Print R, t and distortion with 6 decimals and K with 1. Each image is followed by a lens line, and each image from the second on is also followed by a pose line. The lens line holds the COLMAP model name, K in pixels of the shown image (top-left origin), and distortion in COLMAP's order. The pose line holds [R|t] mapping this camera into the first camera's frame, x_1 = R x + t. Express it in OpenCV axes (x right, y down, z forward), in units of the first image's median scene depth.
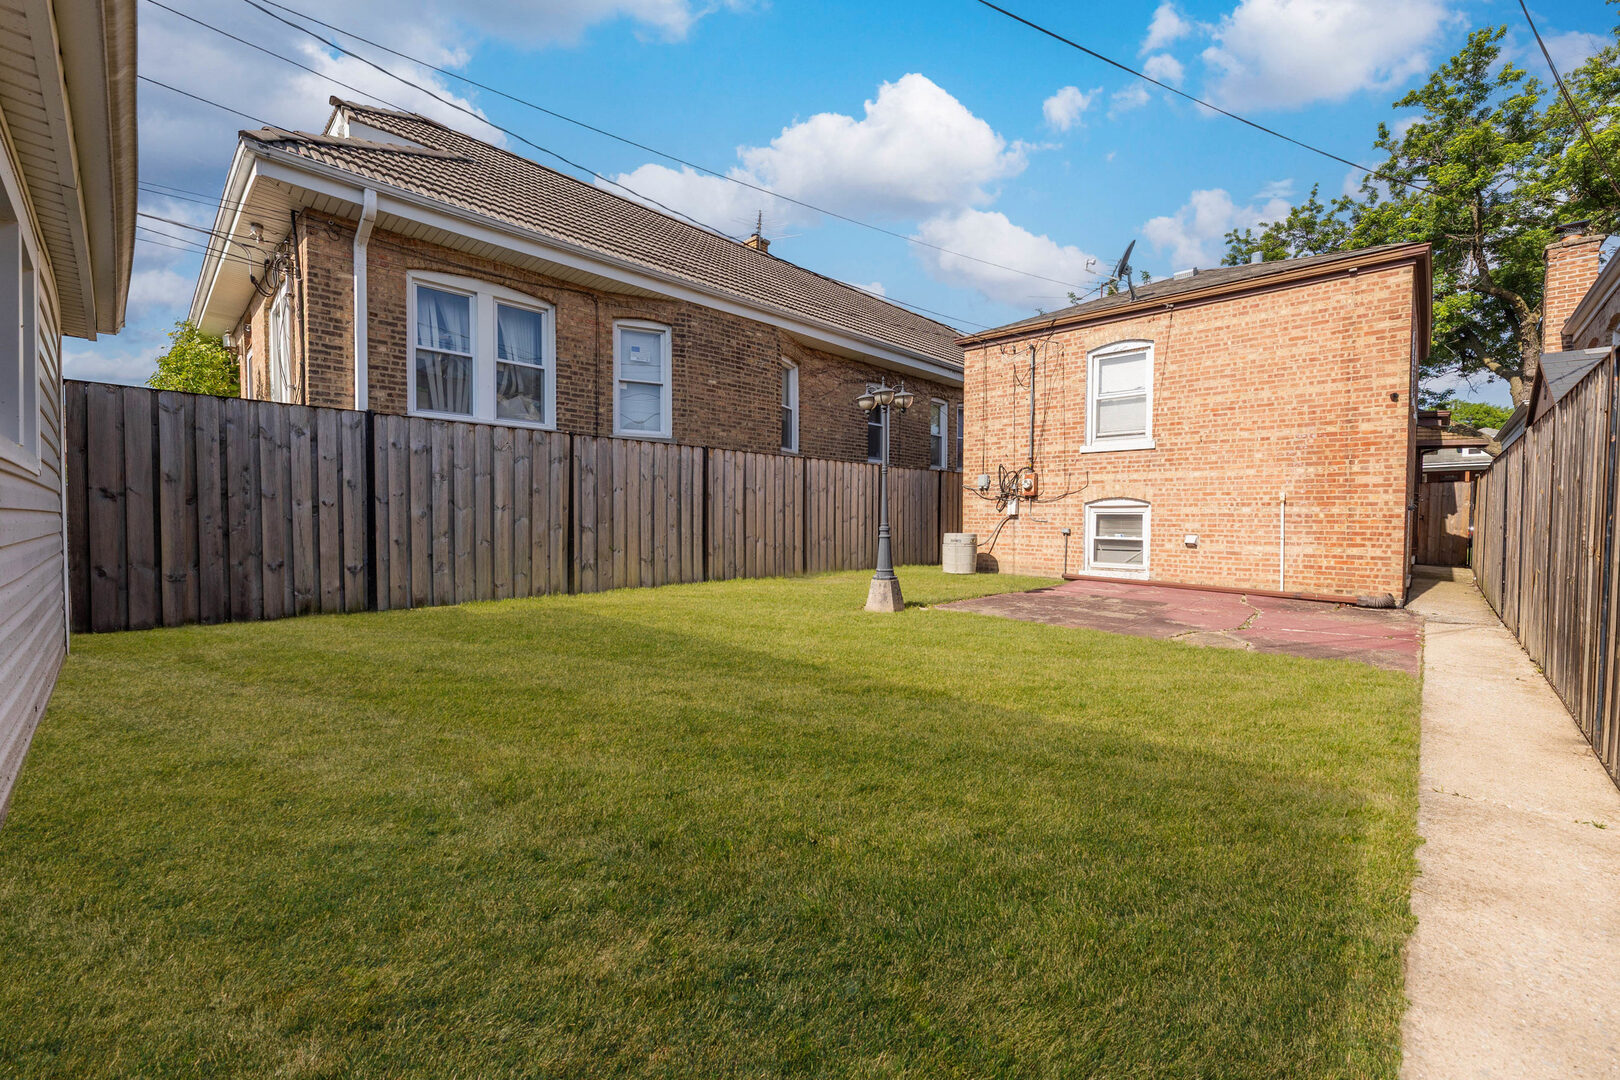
lens RADIAL K [[655.0, 0, 804.4], [0, 655.0, 536.3], [0, 0, 1]] dist [-0.000735, -0.000096]
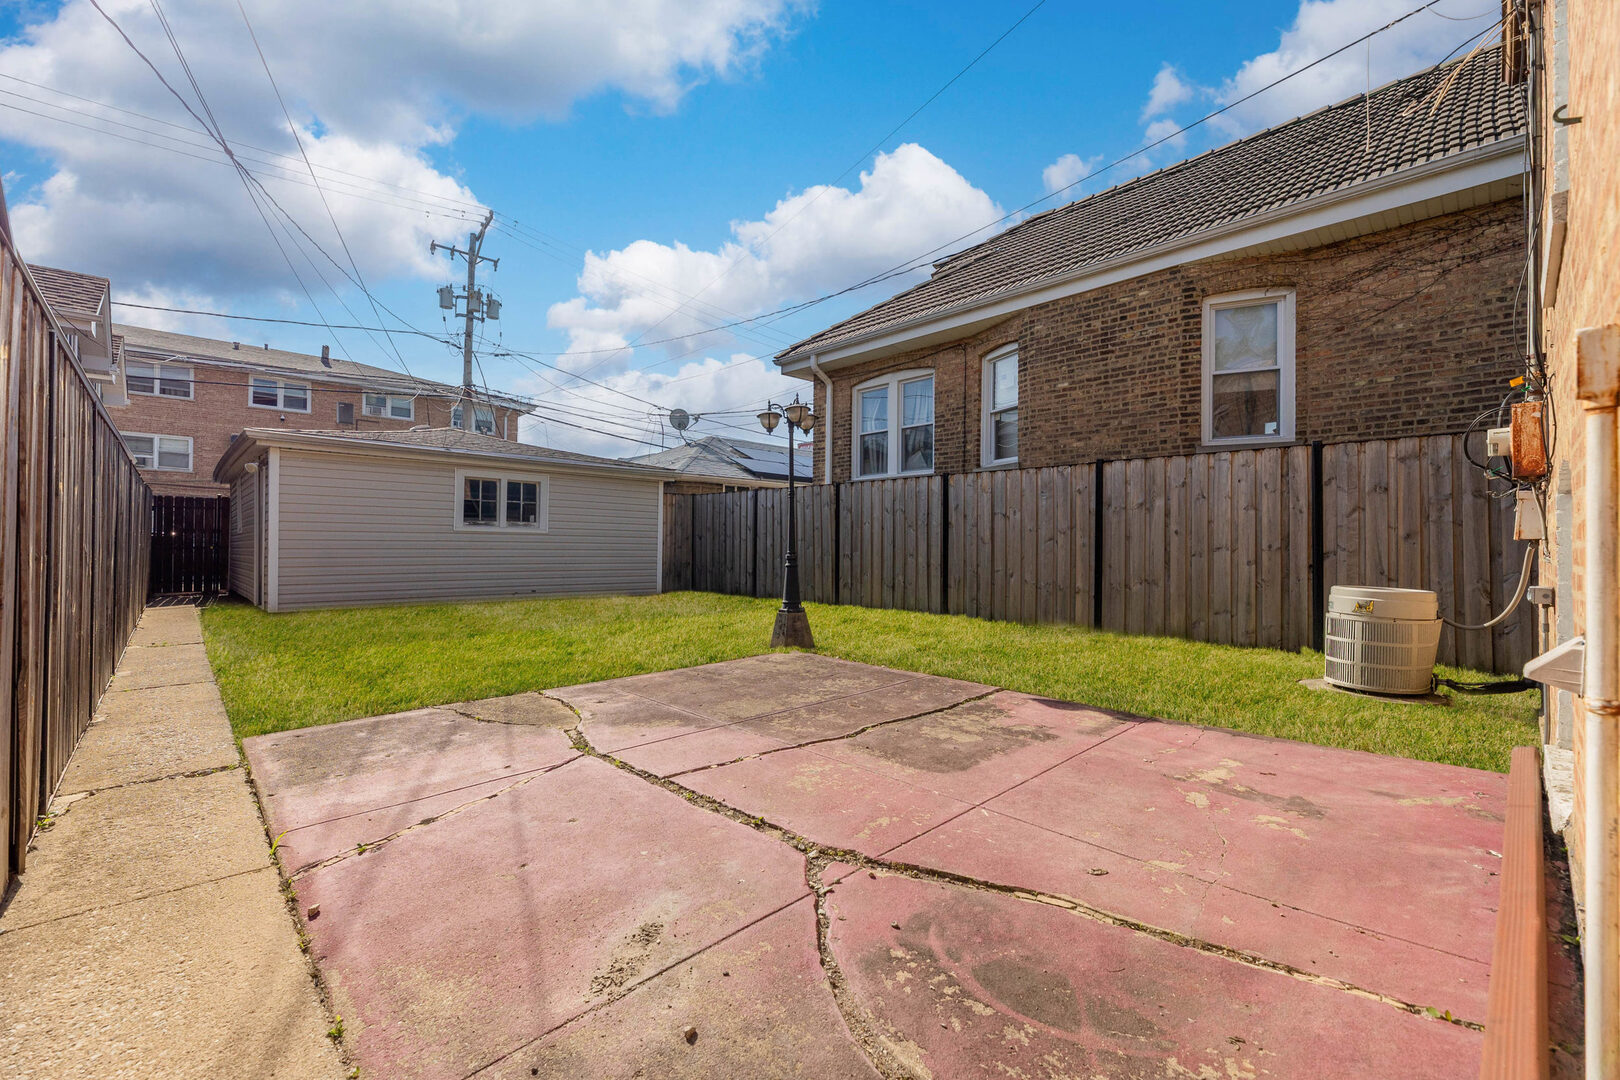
lens RADIAL K [[655.0, 0, 804.4], [0, 655.0, 536.3], [0, 0, 1]] dist [-0.000735, -0.000096]
pose [[-0.048434, -0.016753, -0.998686, 0.770998], [-0.038903, 0.999132, -0.014874, -0.020850], [0.998069, 0.038131, -0.049043, 0.792366]]
